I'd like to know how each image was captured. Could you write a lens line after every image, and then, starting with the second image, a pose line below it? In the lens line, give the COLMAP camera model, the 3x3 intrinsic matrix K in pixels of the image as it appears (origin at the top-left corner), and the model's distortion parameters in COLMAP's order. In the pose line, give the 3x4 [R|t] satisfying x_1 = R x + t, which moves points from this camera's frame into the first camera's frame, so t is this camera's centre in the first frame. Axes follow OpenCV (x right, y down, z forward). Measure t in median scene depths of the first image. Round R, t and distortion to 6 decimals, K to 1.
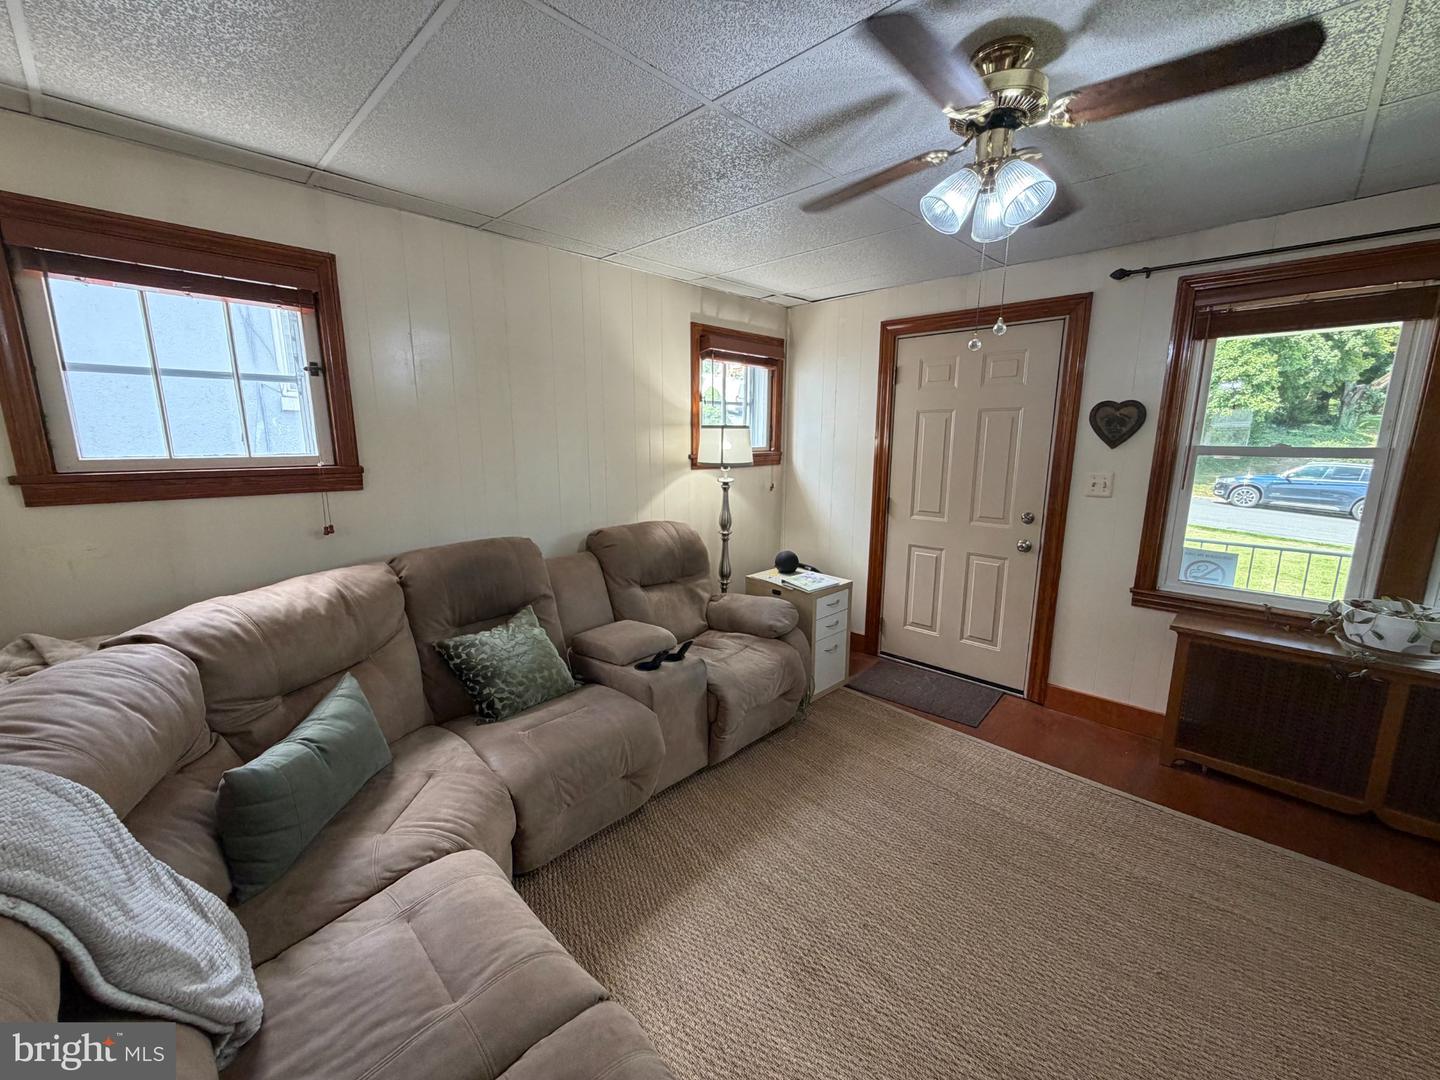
lens RADIAL K [[576.0, 0, 720.5], [0, 576.0, 544.5], [0, 0, 1]] dist [0.005264, -0.001278]
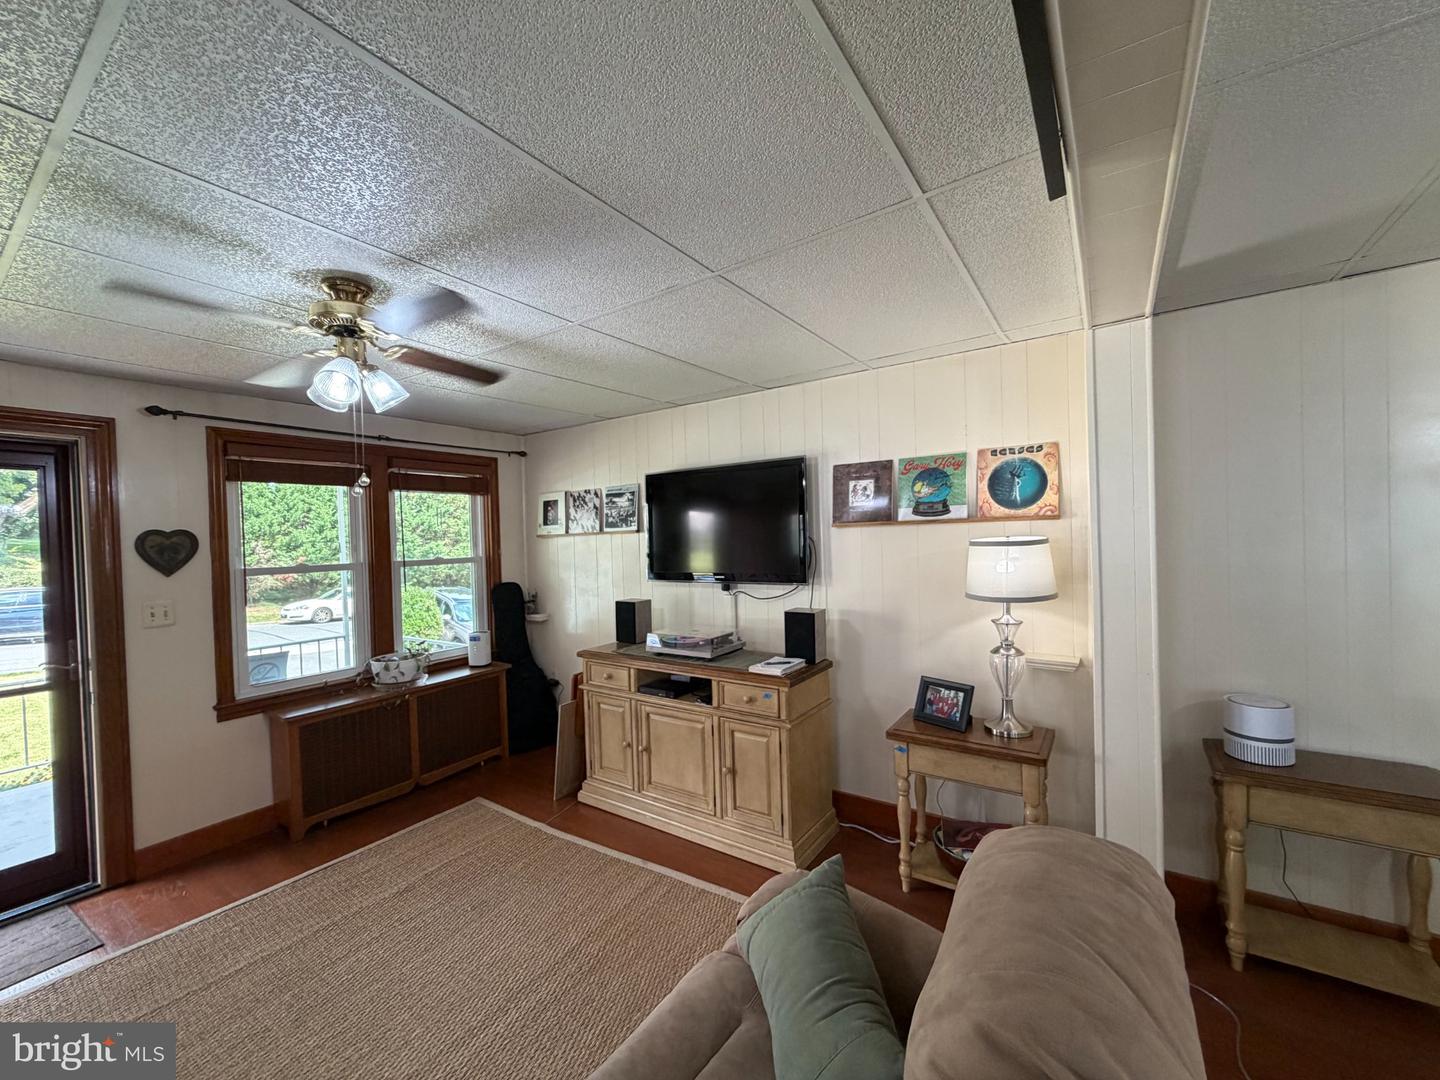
lens RADIAL K [[576.0, 0, 721.7], [0, 576.0, 543.9], [0, 0, 1]] dist [0.005264, -0.001278]
pose [[-0.162437, -0.010368, 0.986664, -0.479036], [0.216010, 0.975316, 0.045811, -0.062835], [-0.962784, 0.220571, -0.156188, 0.233811]]
